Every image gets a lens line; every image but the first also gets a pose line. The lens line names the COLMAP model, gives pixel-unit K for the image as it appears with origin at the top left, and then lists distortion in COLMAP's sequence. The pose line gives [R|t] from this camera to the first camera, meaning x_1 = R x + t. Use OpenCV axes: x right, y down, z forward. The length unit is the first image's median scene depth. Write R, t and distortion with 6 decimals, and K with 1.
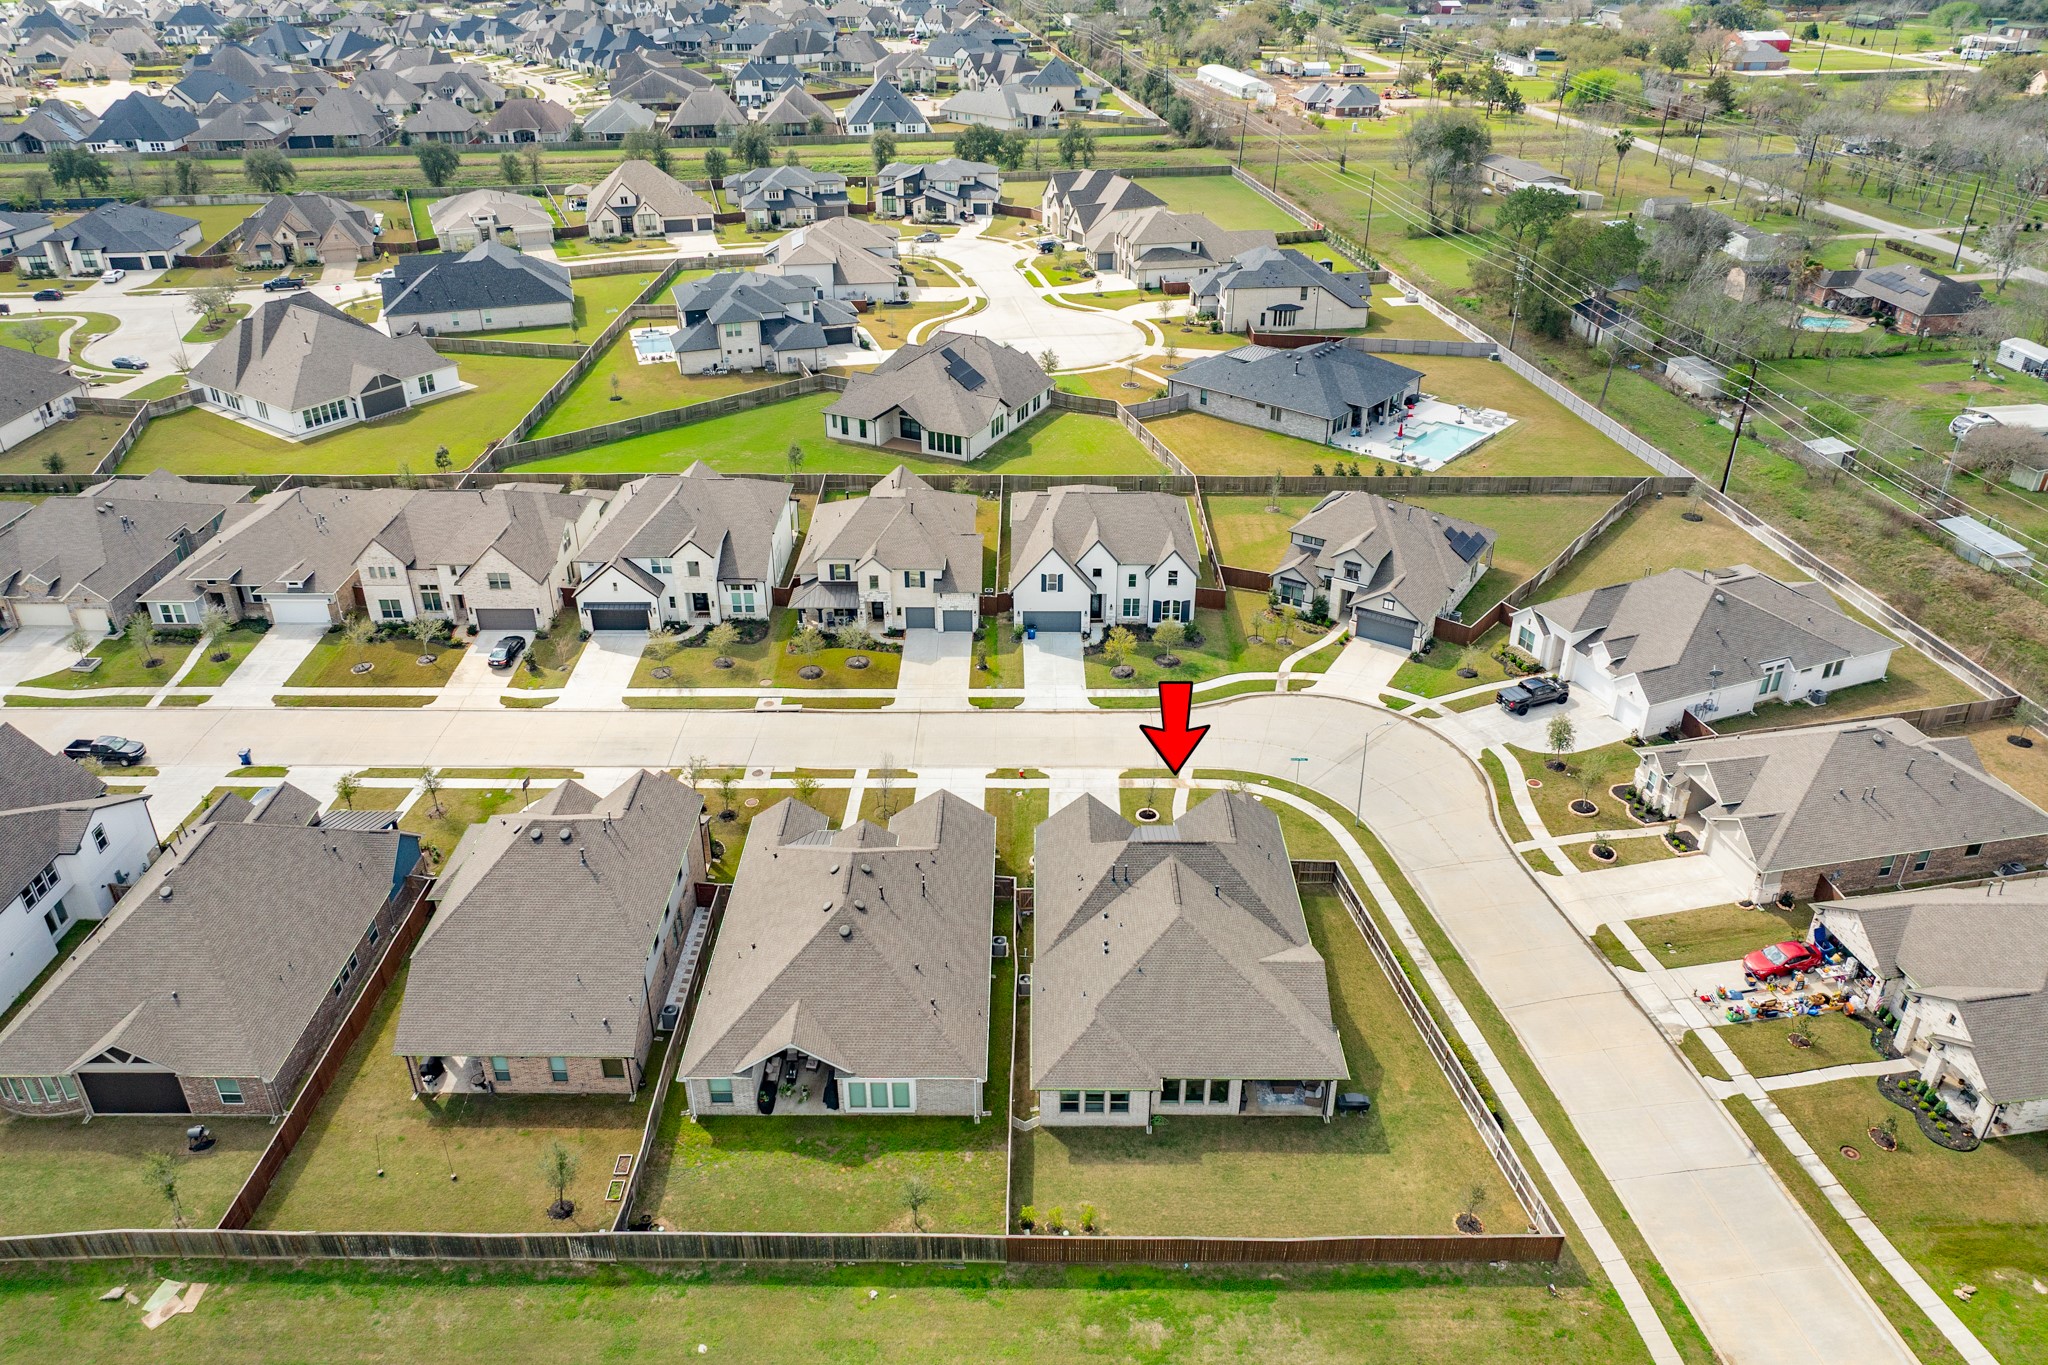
lens RADIAL K [[1495.0, 0, 1051.3], [0, 1495.0, 589.1], [0, 0, 1]] dist [-0.000793, 0.003424]
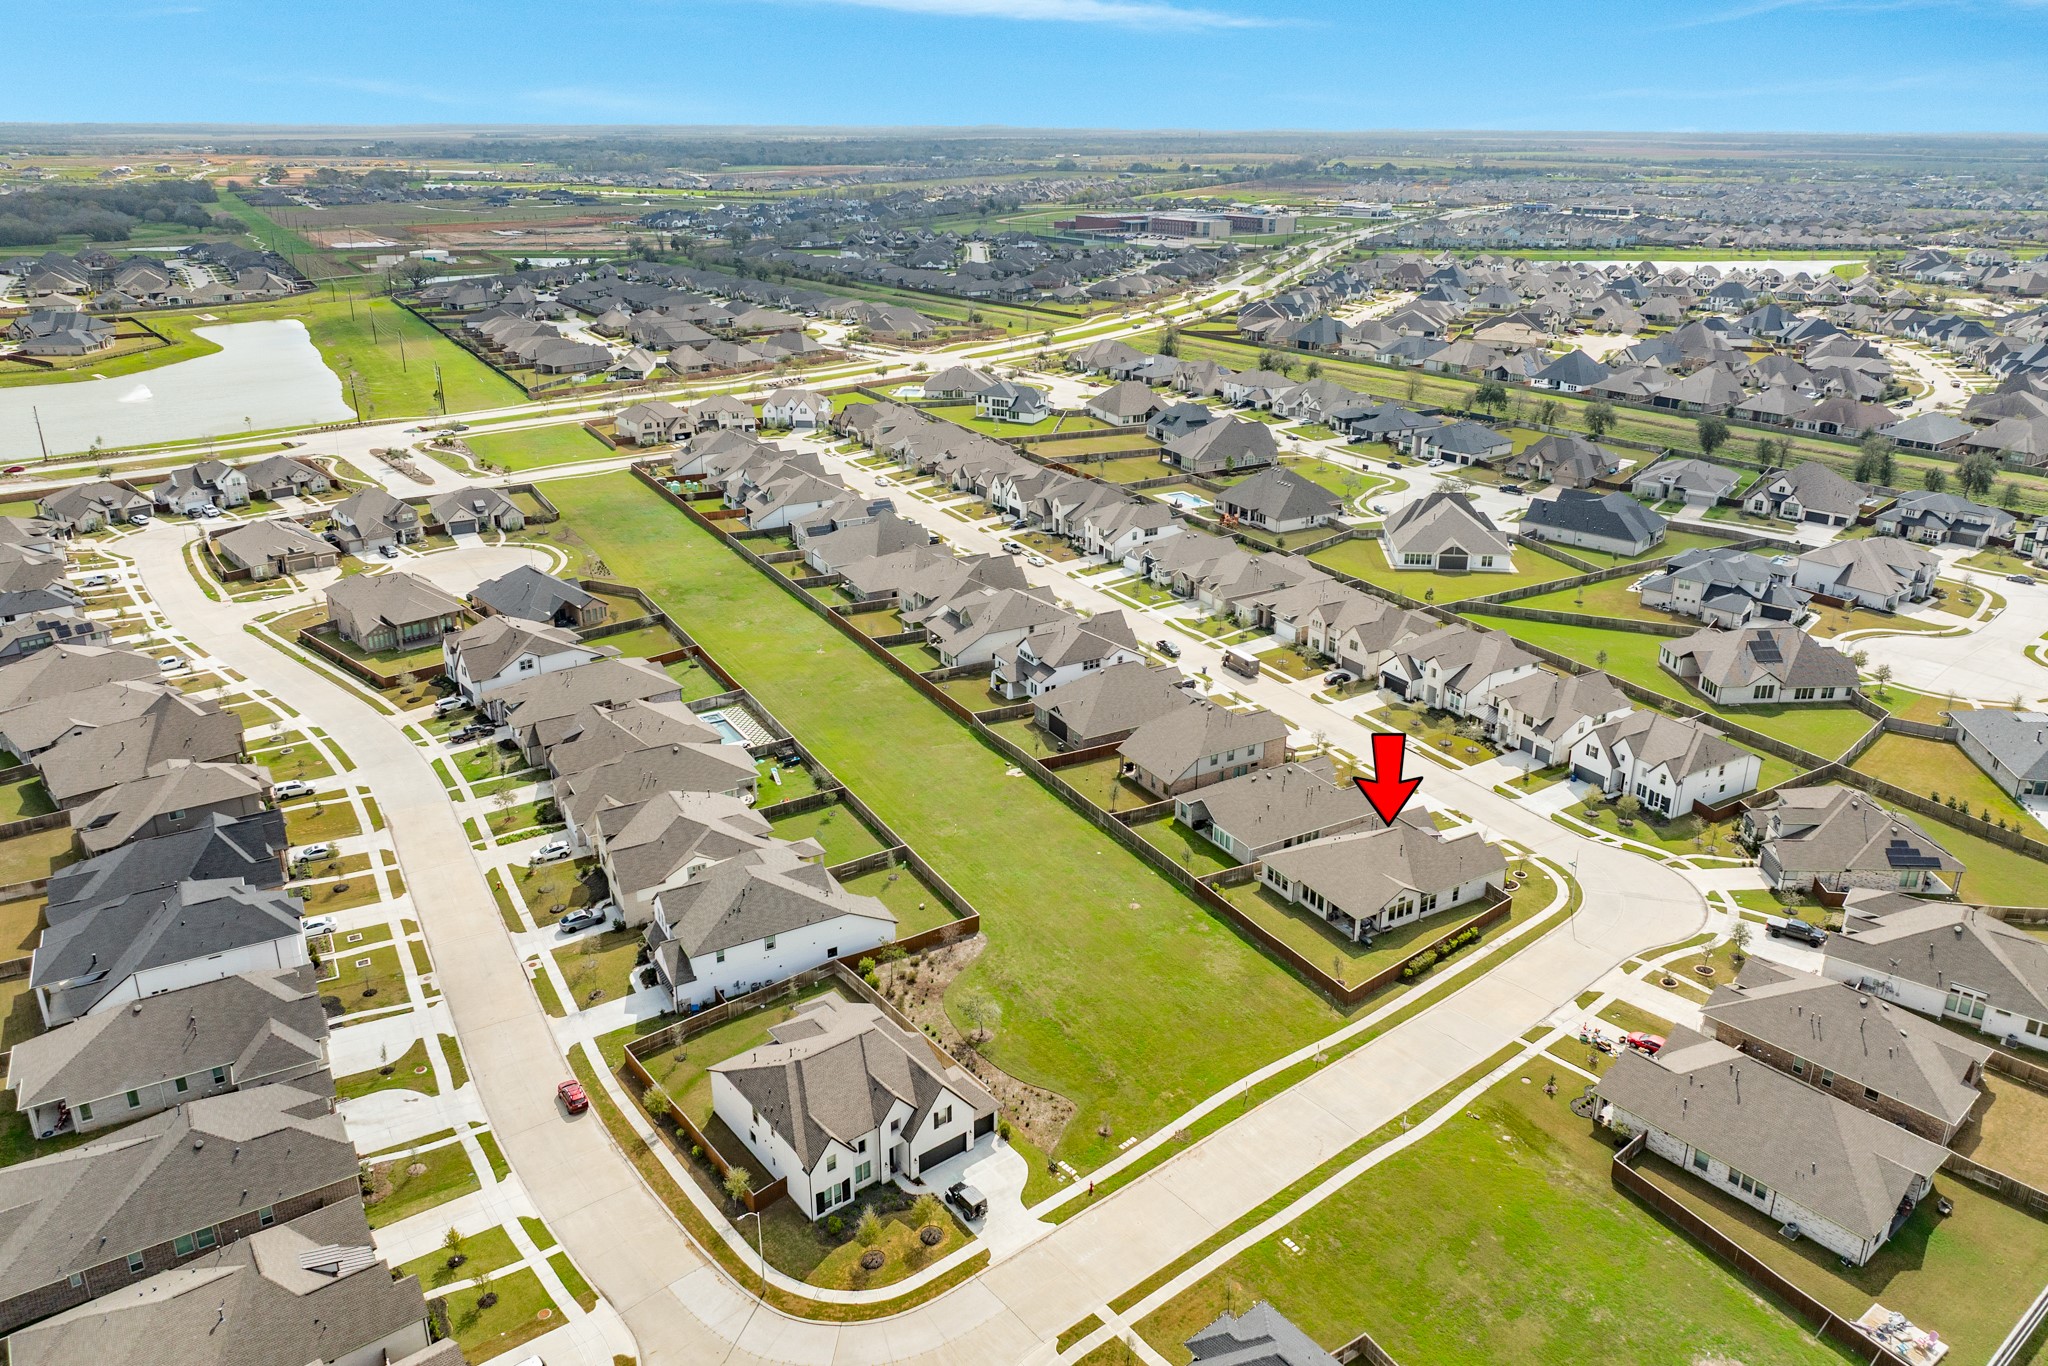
lens RADIAL K [[1442.2, 0, 965.2], [0, 1442.2, 683.7], [0, 0, 1]] dist [-0.000640, -0.000635]
pose [[0.468341, 0.326365, -0.821062, 0.698612], [-0.384086, 0.912084, 0.143459, -0.025567], [0.795698, 0.248171, 0.552518, -0.301194]]
